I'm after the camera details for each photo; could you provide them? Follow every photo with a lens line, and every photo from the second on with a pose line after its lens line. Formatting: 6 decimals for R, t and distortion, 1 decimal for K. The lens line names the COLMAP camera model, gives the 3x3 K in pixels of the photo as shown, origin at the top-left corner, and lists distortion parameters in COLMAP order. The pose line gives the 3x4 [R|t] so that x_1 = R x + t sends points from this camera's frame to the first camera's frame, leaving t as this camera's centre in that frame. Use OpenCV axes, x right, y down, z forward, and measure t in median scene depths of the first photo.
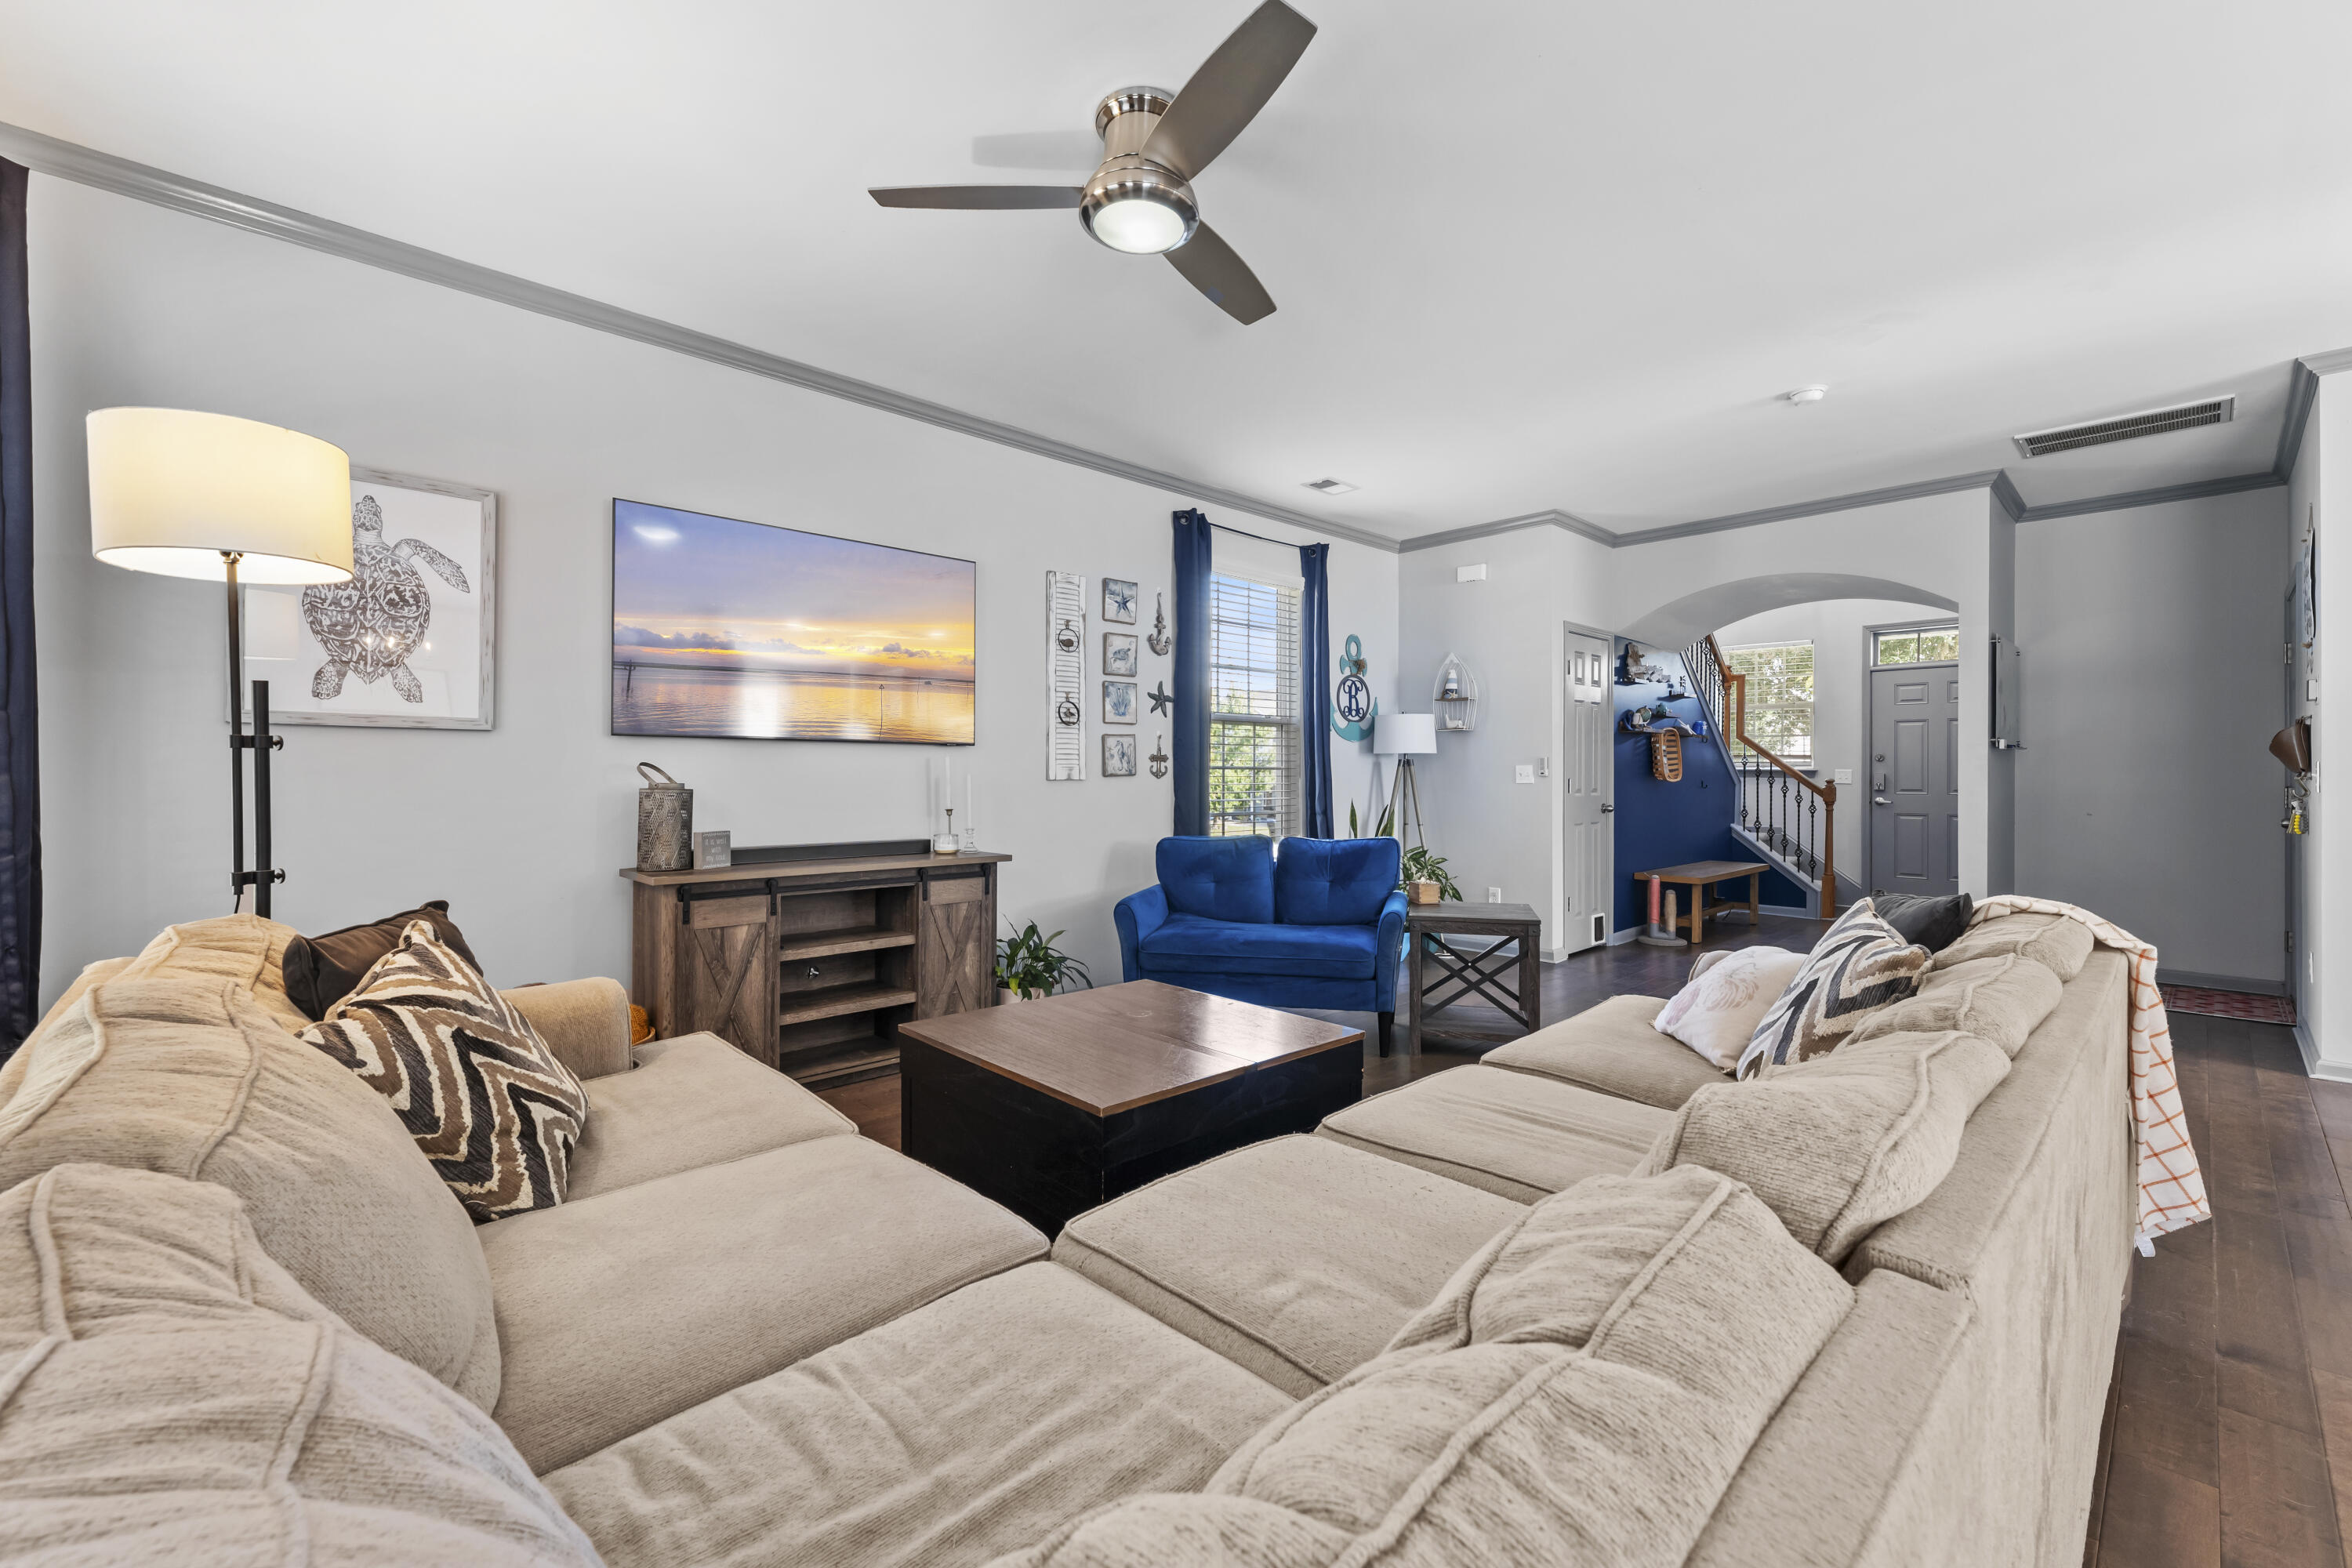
lens RADIAL K [[969.0, 0, 1175.8], [0, 969.0, 779.4], [0, 0, 1]] dist [0.009288, 0.000745]
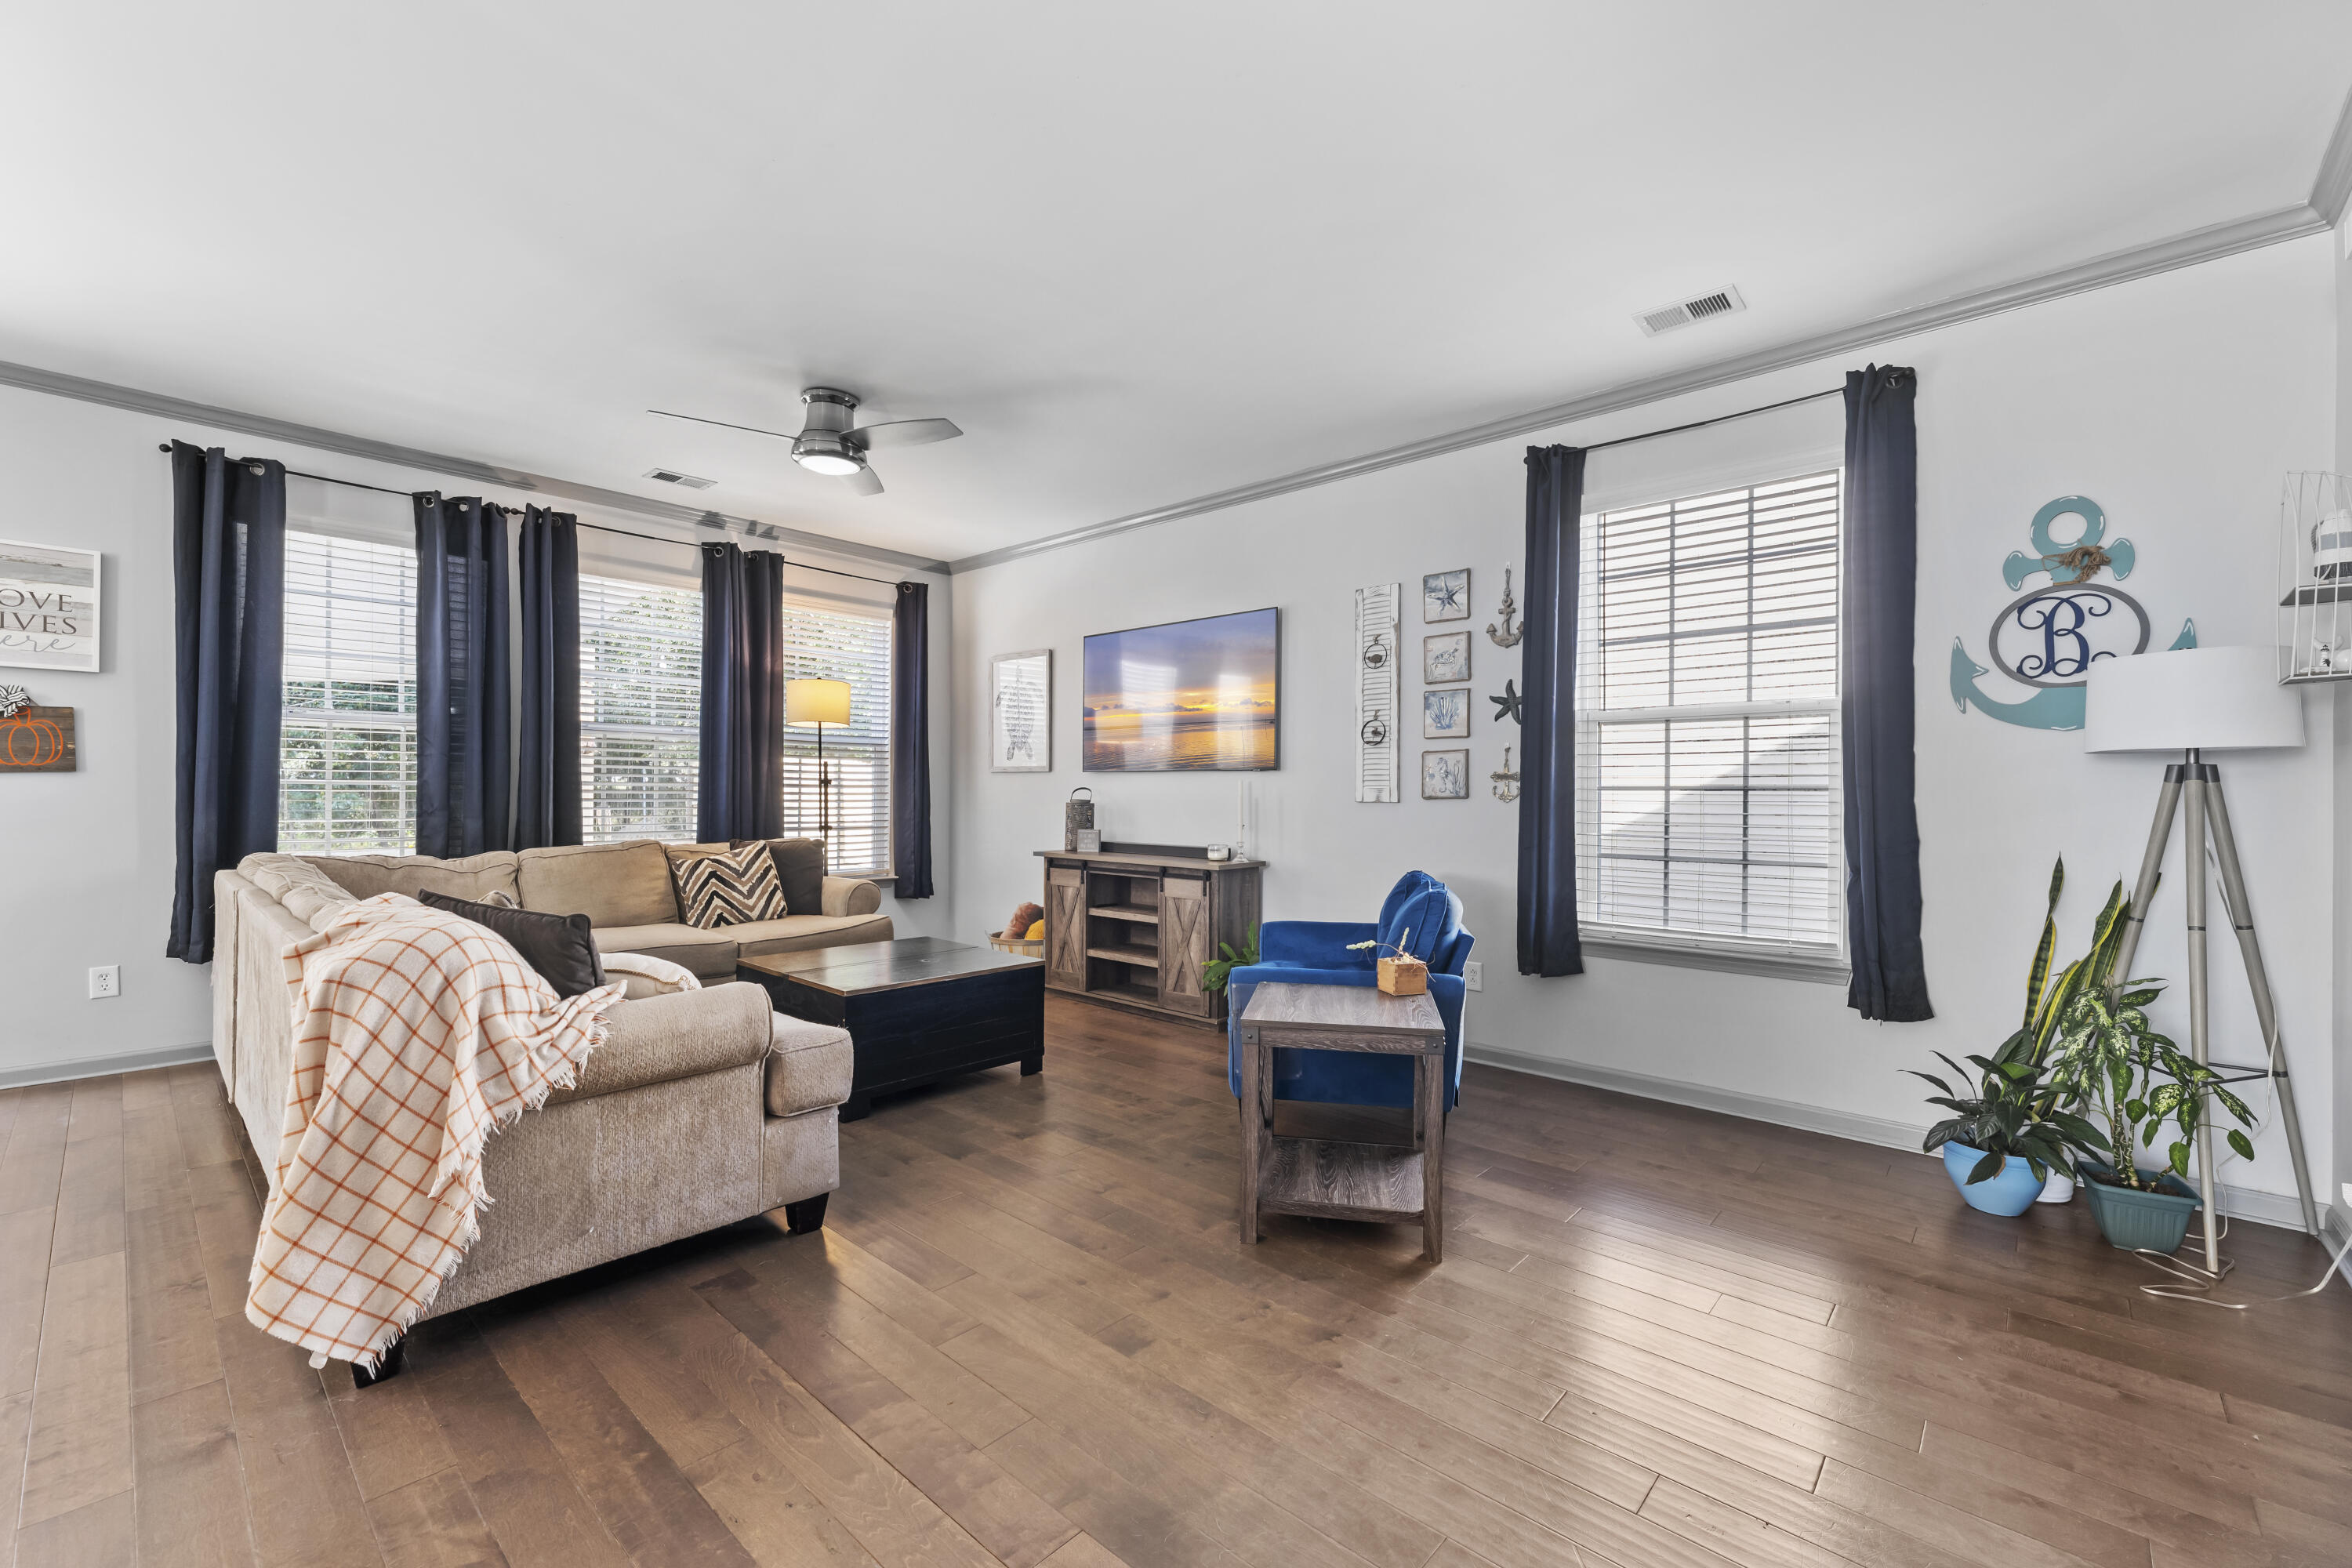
lens RADIAL K [[969.0, 0, 1155.9], [0, 969.0, 784.5], [0, 0, 1]] dist [0.009288, 0.000745]
pose [[0.060868, -0.009354, -0.998102, 0.795852], [-0.011993, 0.999877, -0.010102, -0.004342], [0.998074, 0.012585, 0.060749, 0.699430]]
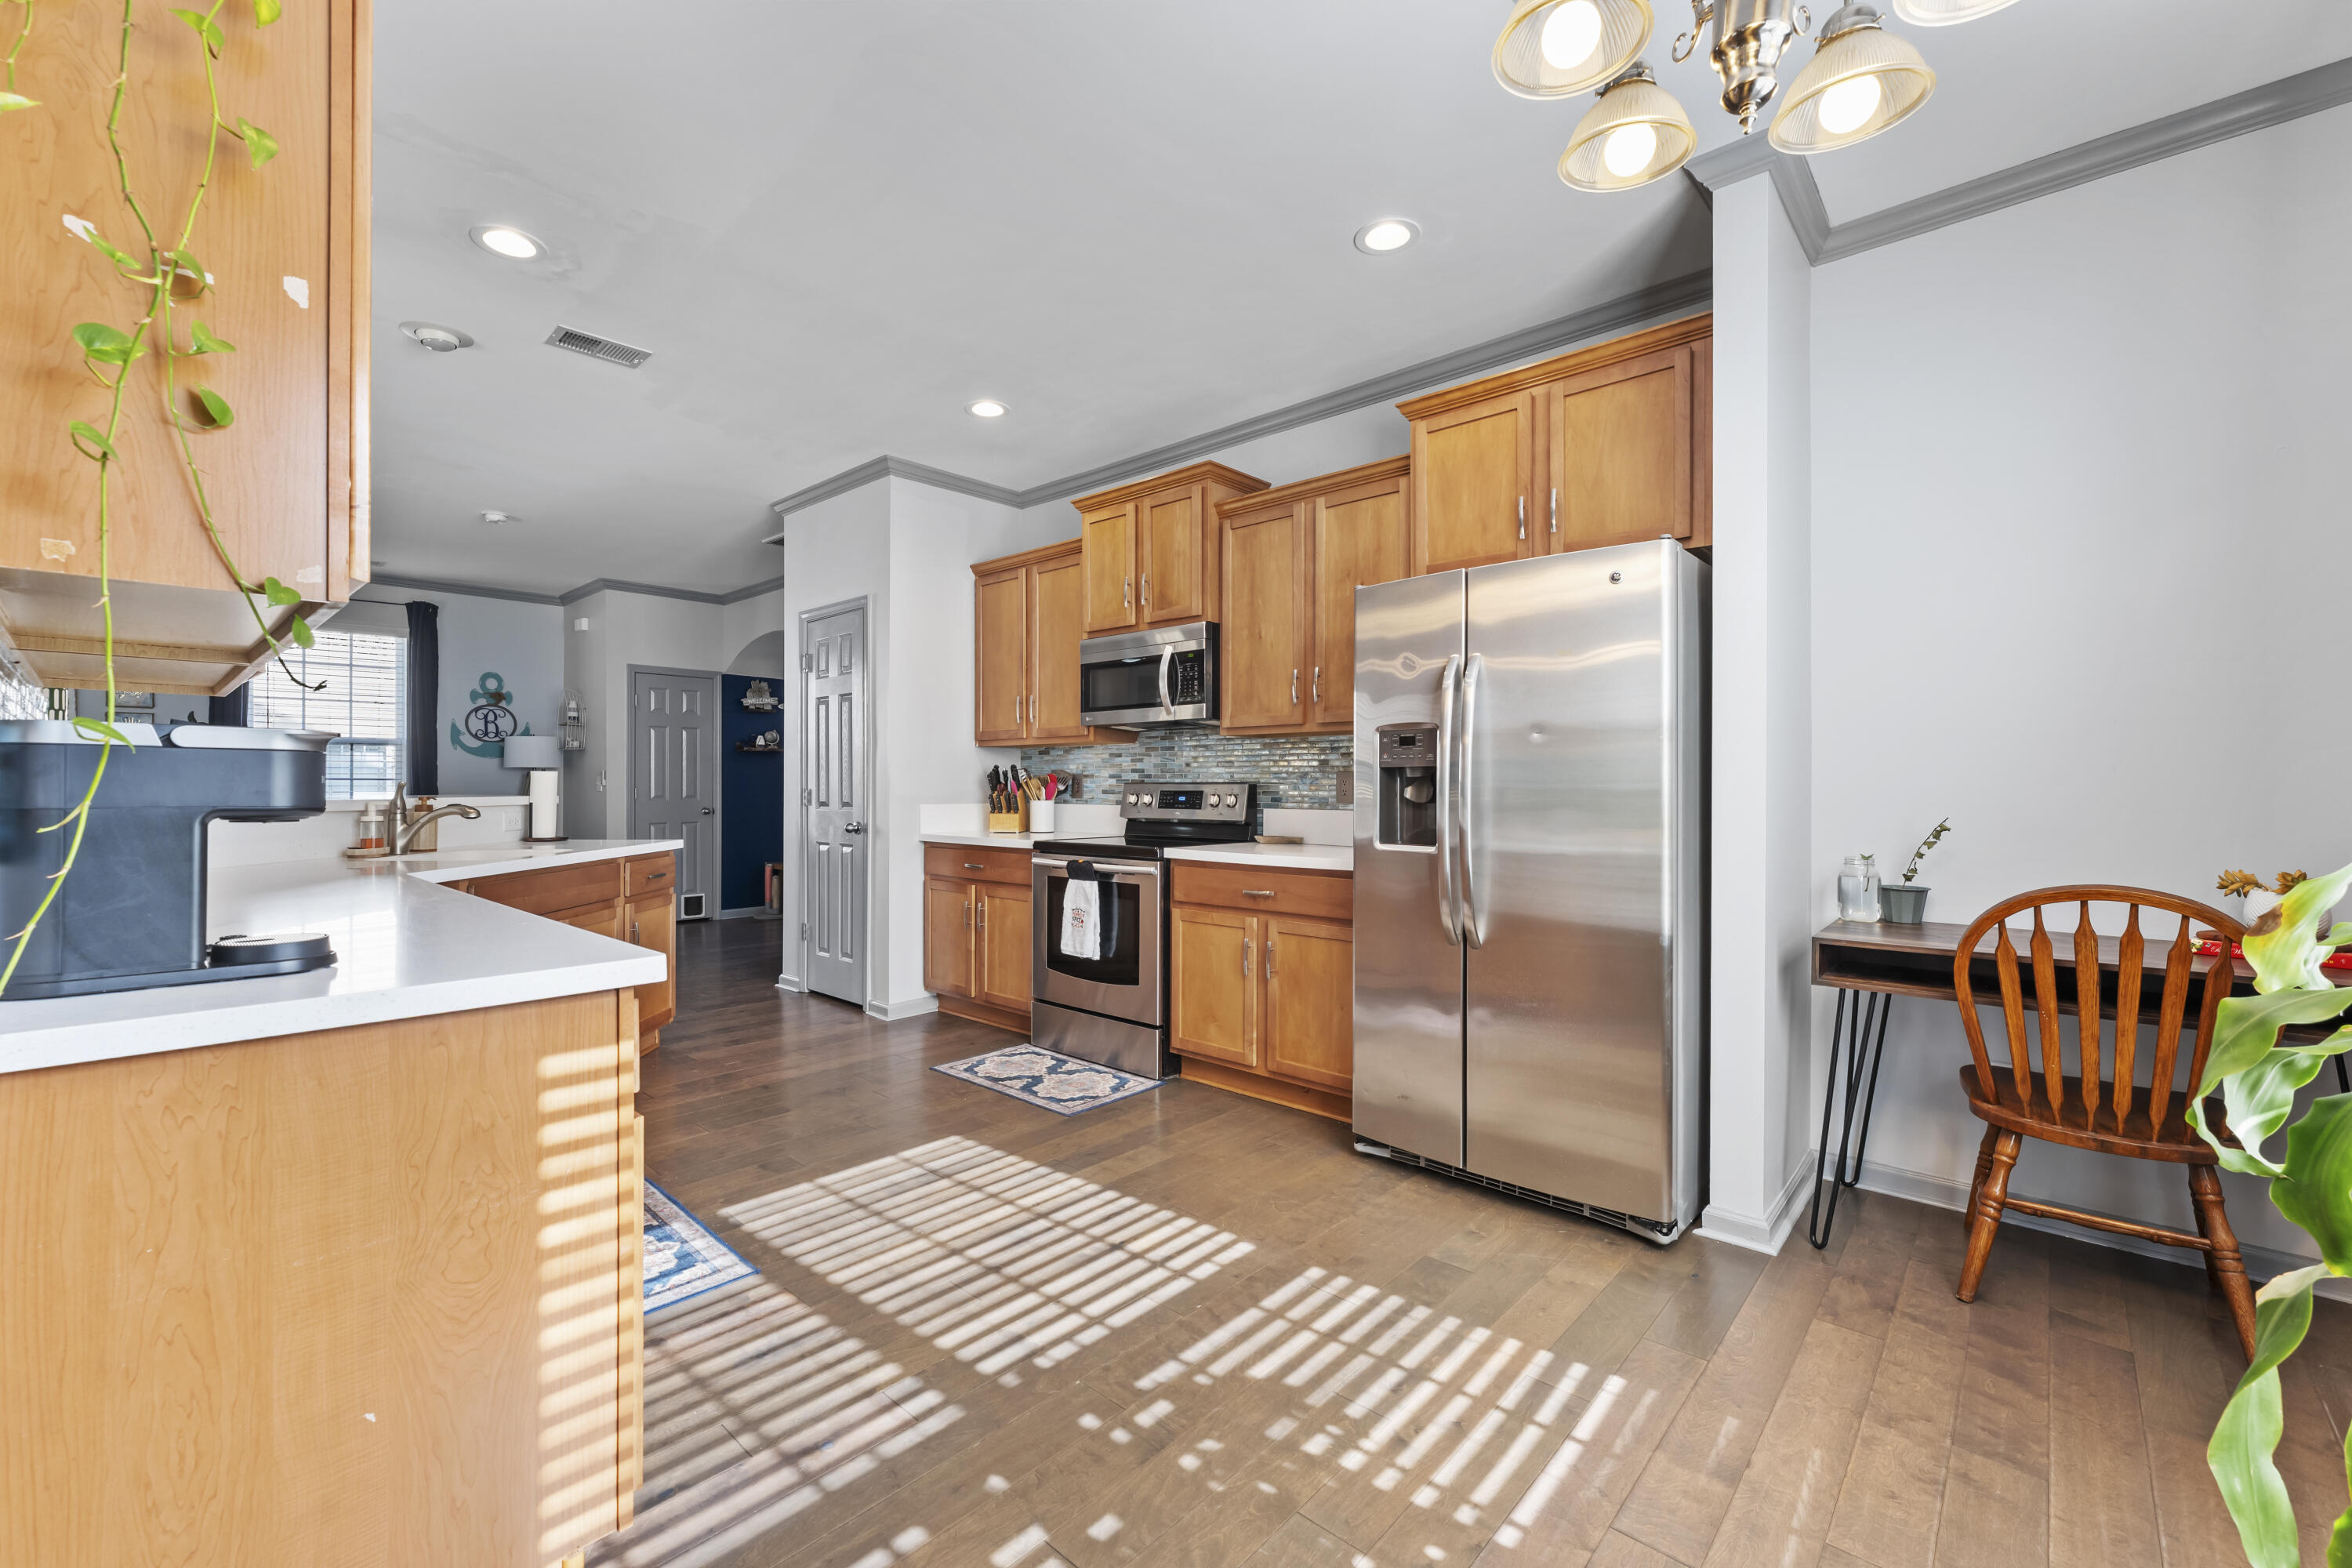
lens RADIAL K [[969.0, 0, 1159.2], [0, 969.0, 782.1], [0, 0, 1]] dist [0.009288, 0.000745]
pose [[0.998247, 0.002623, 0.059120, 1.248934], [-0.002091, 0.999957, -0.009069, 0.002270], [-0.059141, 0.008929, 0.998210, -0.391571]]
